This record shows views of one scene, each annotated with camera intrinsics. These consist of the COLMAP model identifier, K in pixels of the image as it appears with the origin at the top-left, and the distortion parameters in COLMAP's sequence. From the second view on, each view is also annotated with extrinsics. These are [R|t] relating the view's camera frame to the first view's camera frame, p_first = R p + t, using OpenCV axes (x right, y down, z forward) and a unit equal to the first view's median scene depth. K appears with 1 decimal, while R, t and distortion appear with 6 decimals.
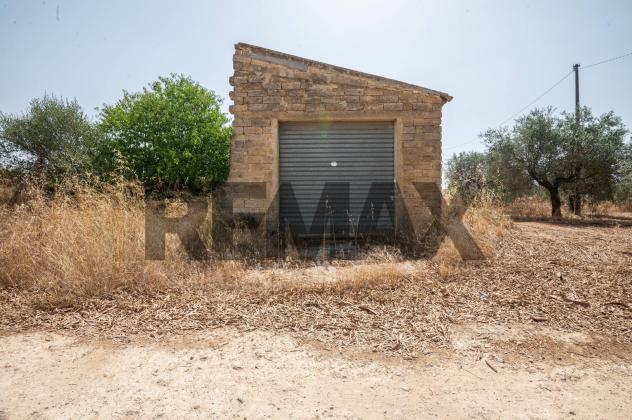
lens RADIAL K [[290.8, 0, 316.0], [0, 290.8, 210.0], [0, 0, 1]] dist [-0.032634, -0.000676]
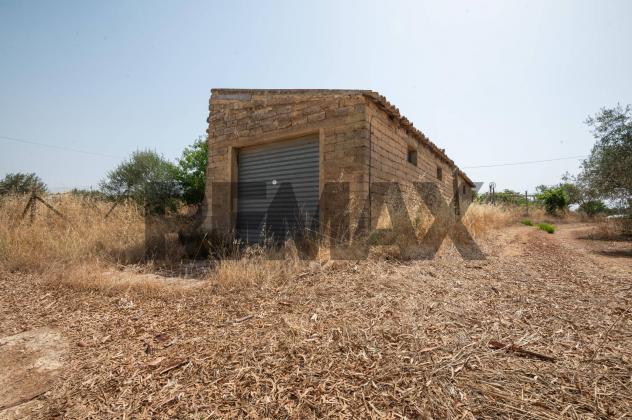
lens RADIAL K [[290.8, 0, 316.0], [0, 290.8, 210.0], [0, 0, 1]] dist [-0.032634, -0.000676]
pose [[0.834920, -0.002658, -0.550364, 0.778832], [-0.025393, 0.998737, -0.043347, -0.020371], [0.549785, 0.050166, 0.833799, 0.237957]]
